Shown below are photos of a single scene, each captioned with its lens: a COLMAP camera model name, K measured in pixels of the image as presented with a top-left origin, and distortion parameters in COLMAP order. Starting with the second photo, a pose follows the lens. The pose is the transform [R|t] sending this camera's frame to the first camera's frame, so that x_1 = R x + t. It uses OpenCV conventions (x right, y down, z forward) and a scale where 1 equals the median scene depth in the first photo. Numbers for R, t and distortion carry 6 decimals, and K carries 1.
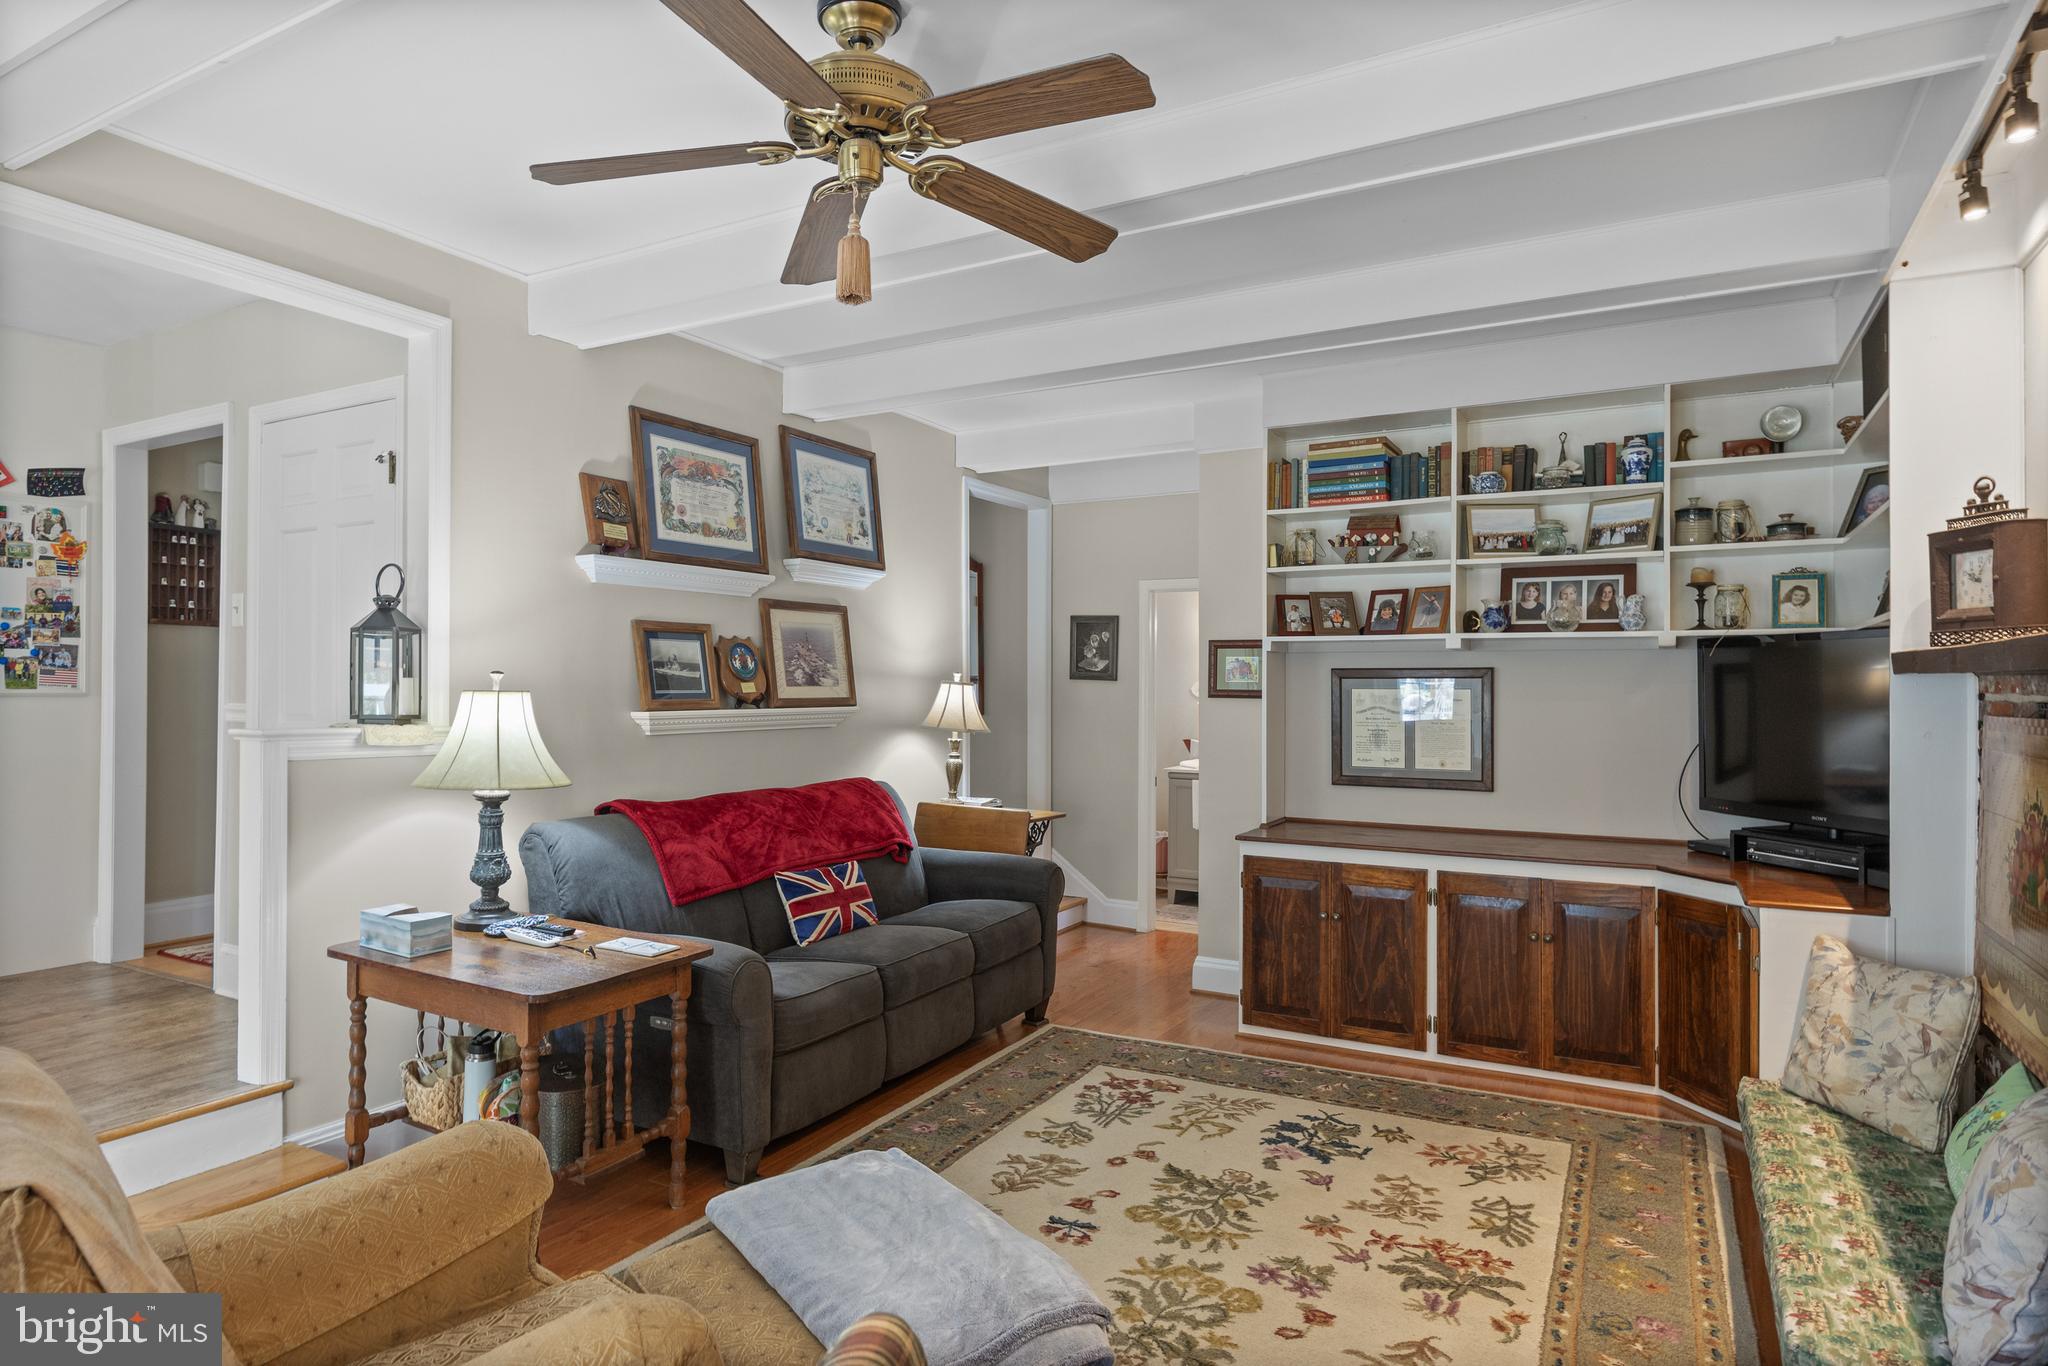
lens RADIAL K [[1184.0, 0, 1024.0], [0, 1184.0, 683.0], [0, 0, 1]] dist [-0.002664, 0.001433]
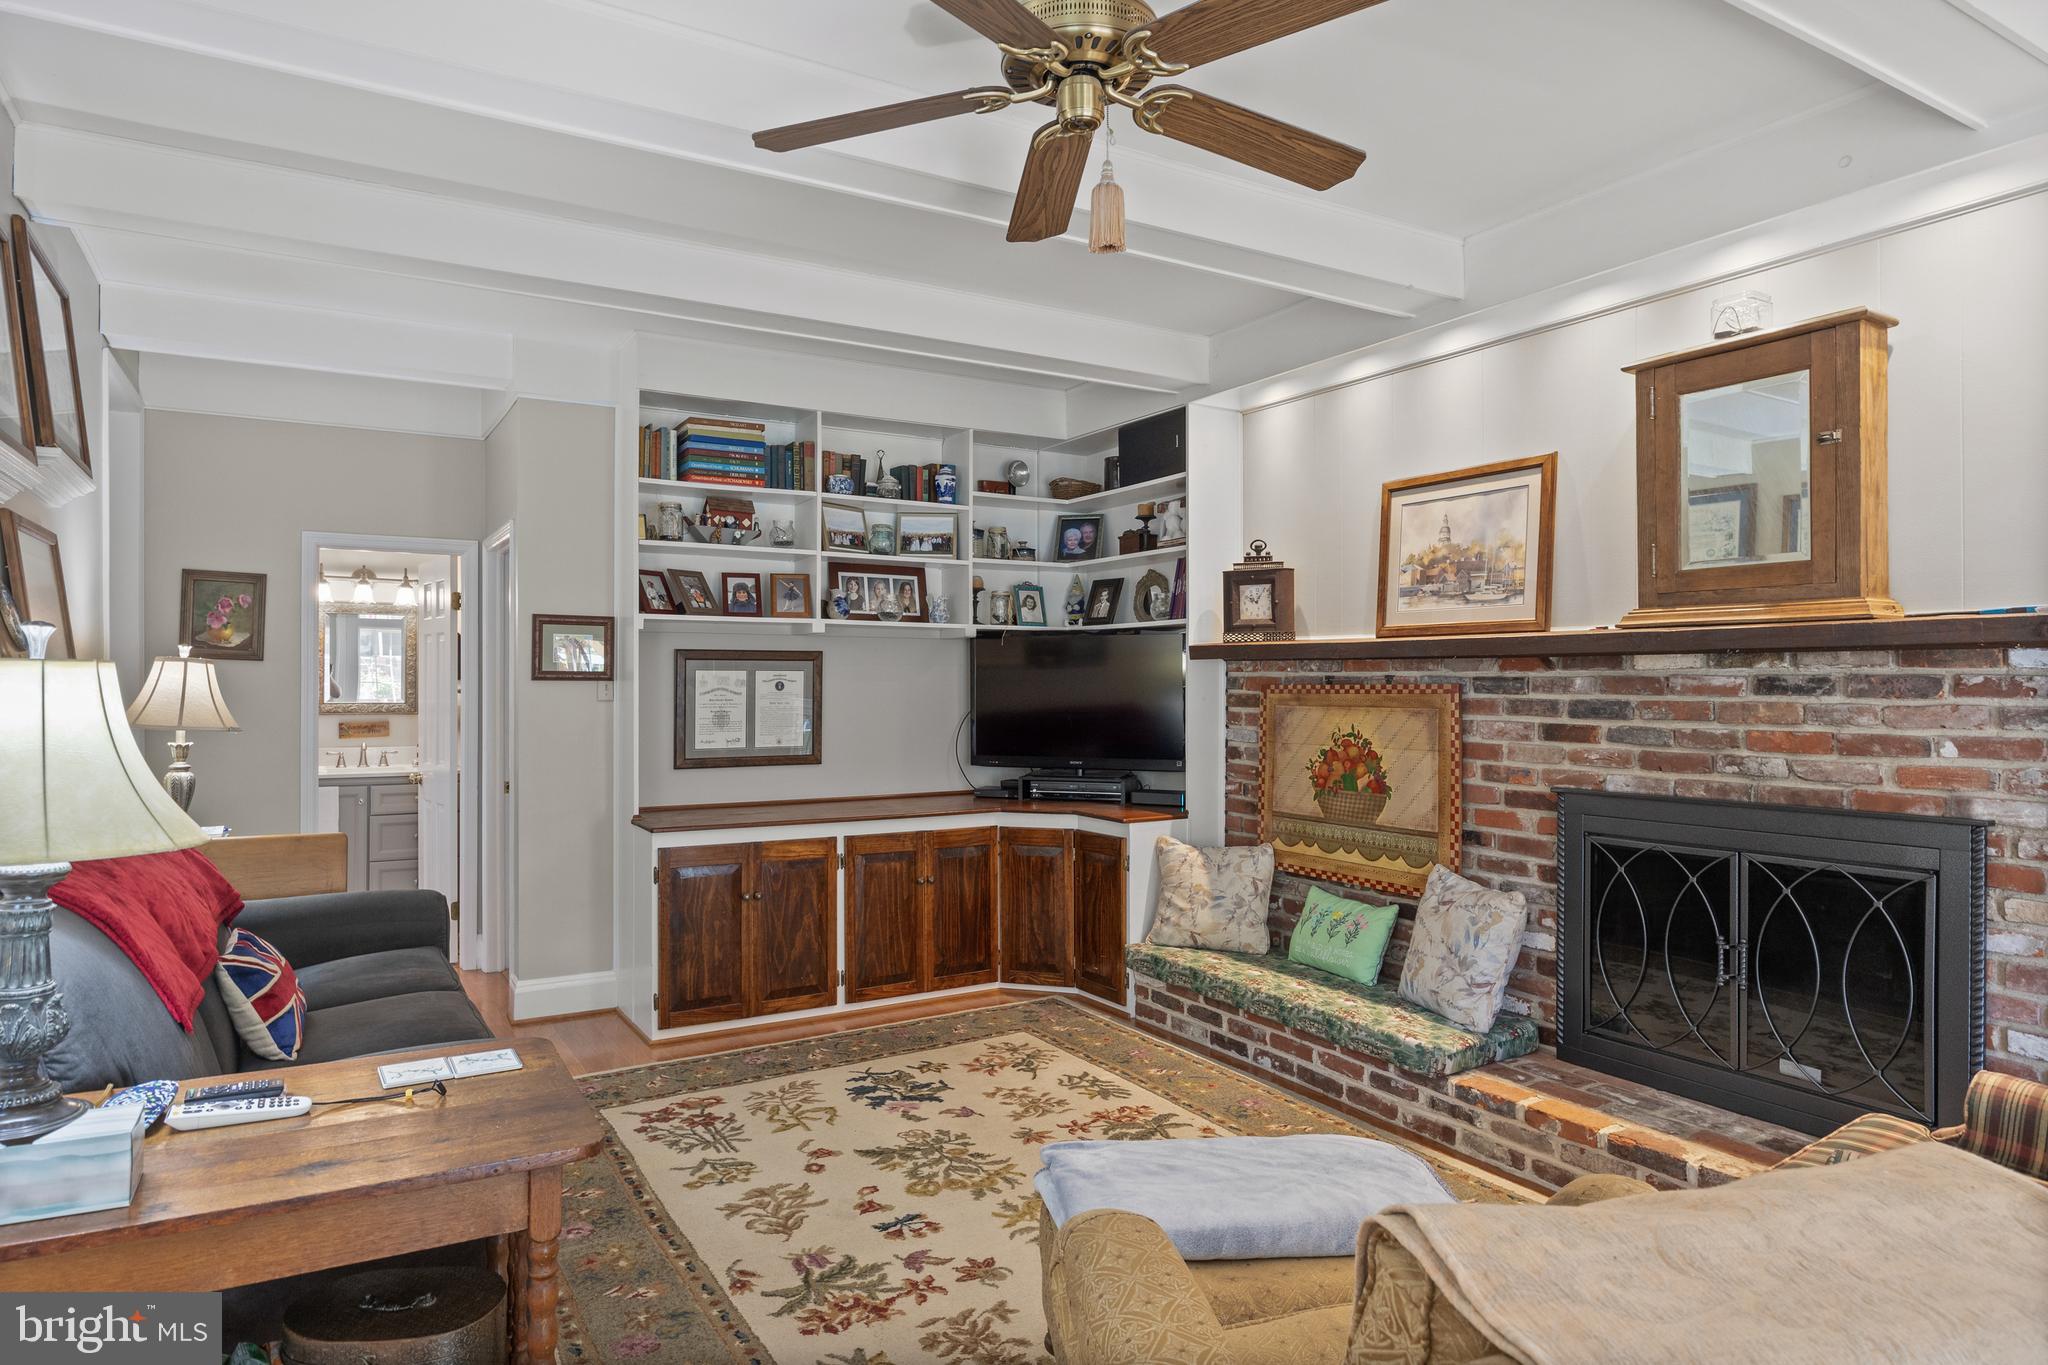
lens RADIAL K [[1220.1, 0, 1024.0], [0, 1220.1, 682.5], [0, 0, 1]] dist [-0.004414, -0.000728]
pose [[0.484072, -0.003916, 0.875019, -0.575823], [-0.002491, 0.999980, 0.005853, 0.010108], [-0.875024, -0.005013, 0.484053, 0.324076]]
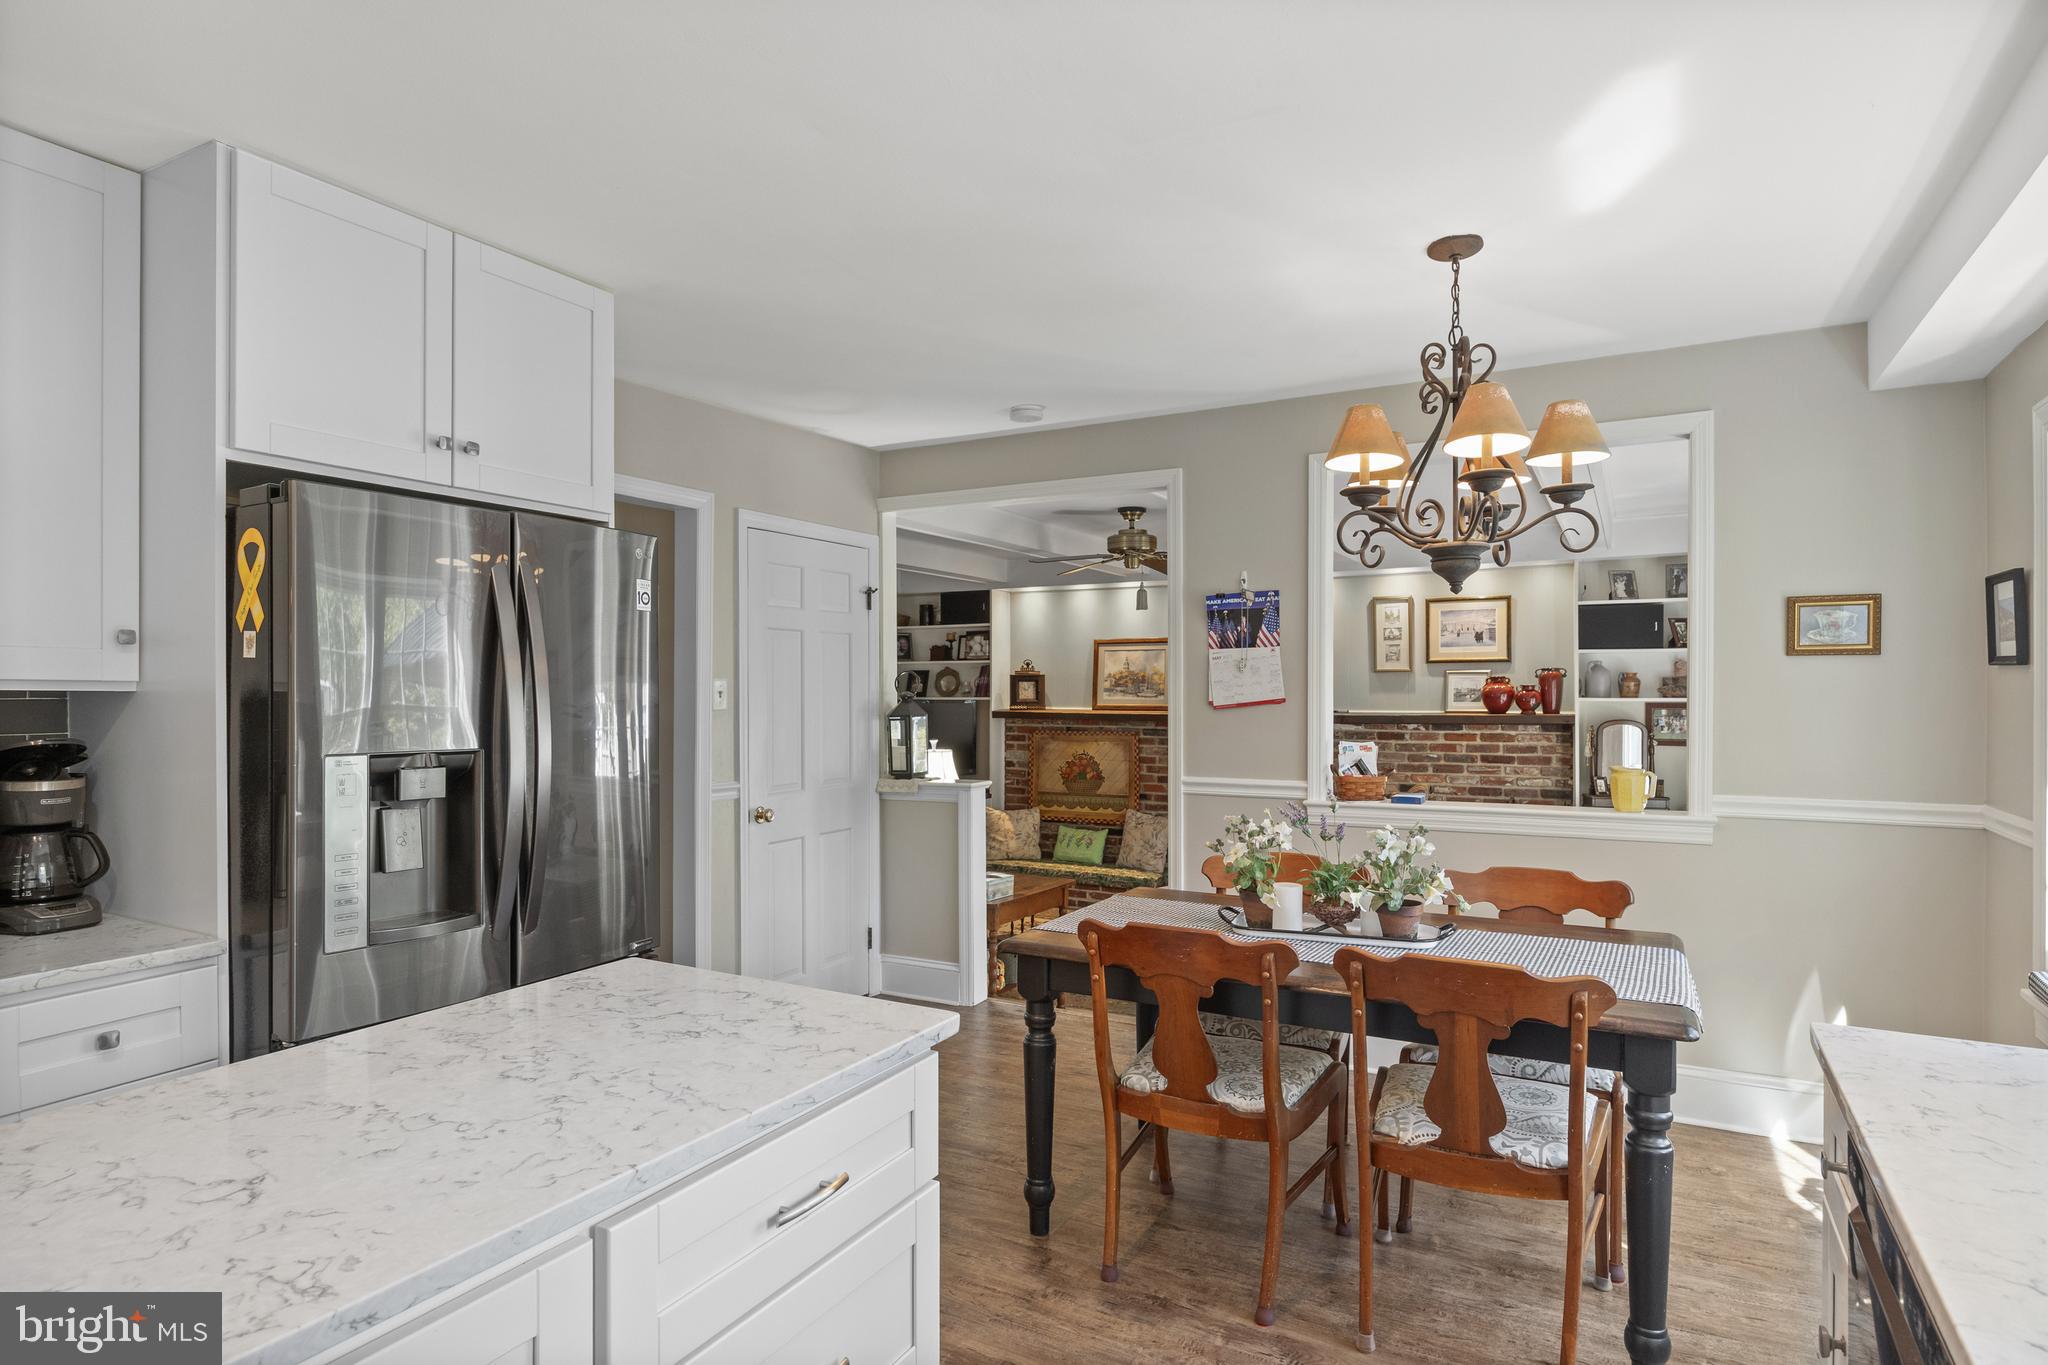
lens RADIAL K [[1103.8, 0, 1024.0], [0, 1103.8, 682.5], [0, 0, 1]] dist [-0.002010, -0.000150]
pose [[-0.015952, 0.007060, 0.999848, -1.626562], [-0.001990, 0.999973, -0.007092, -0.061073], [-0.999871, -0.002102, -0.015938, 0.738800]]
